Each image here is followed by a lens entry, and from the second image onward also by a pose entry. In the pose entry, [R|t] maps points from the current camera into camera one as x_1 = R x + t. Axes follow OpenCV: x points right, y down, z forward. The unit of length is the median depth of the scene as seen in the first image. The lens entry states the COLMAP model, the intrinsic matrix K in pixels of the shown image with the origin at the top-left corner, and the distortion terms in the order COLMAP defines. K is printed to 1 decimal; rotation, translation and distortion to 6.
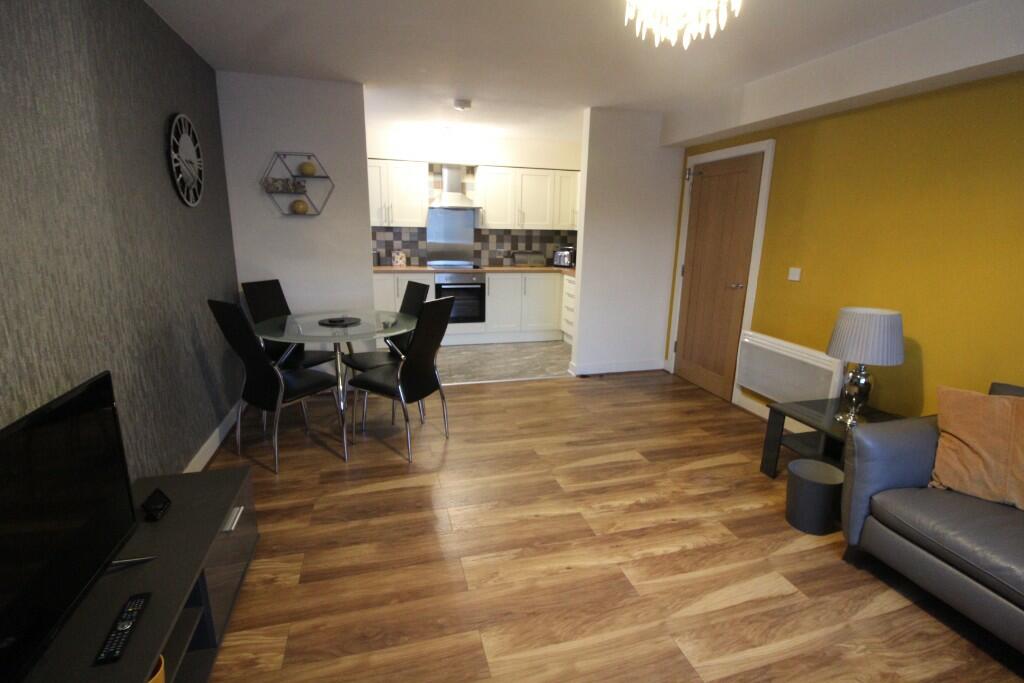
lens RADIAL K [[492.7, 0, 514.2], [0, 492.7, 343.7], [0, 0, 1]] dist [-0.016780, -0.000414]
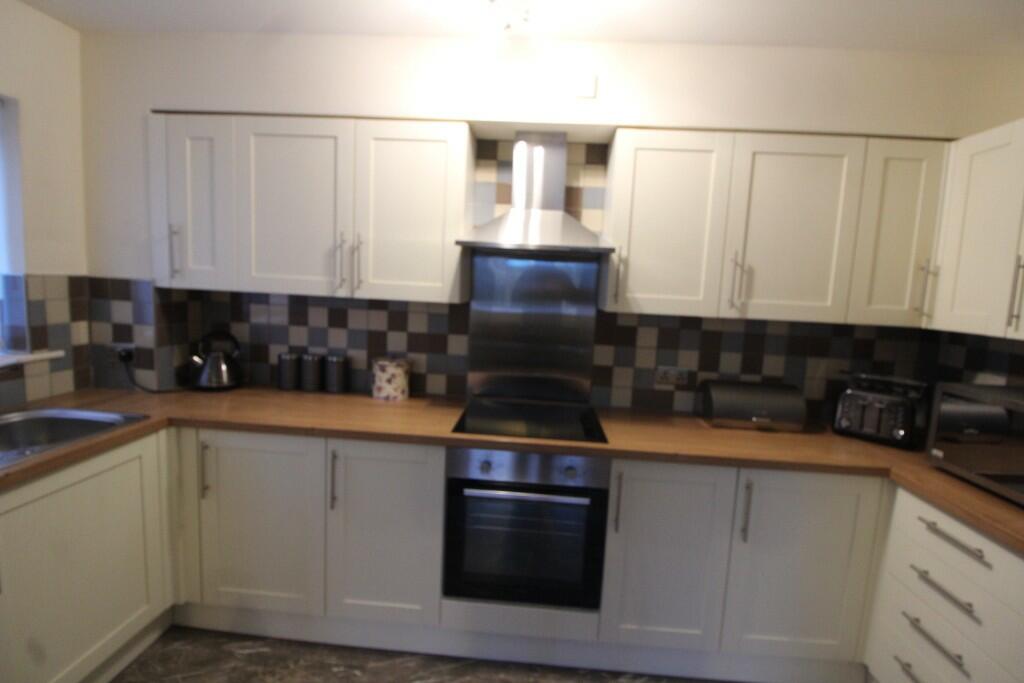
lens RADIAL K [[492.7, 0, 510.4], [0, 492.7, 339.8], [0, 0, 1]] dist [-0.016780, -0.000414]
pose [[0.941899, 0.065259, -0.329497, -0.020155], [-0.106555, 0.988331, -0.108851, -0.168072], [0.318548, 0.137636, 0.937861, 0.651327]]
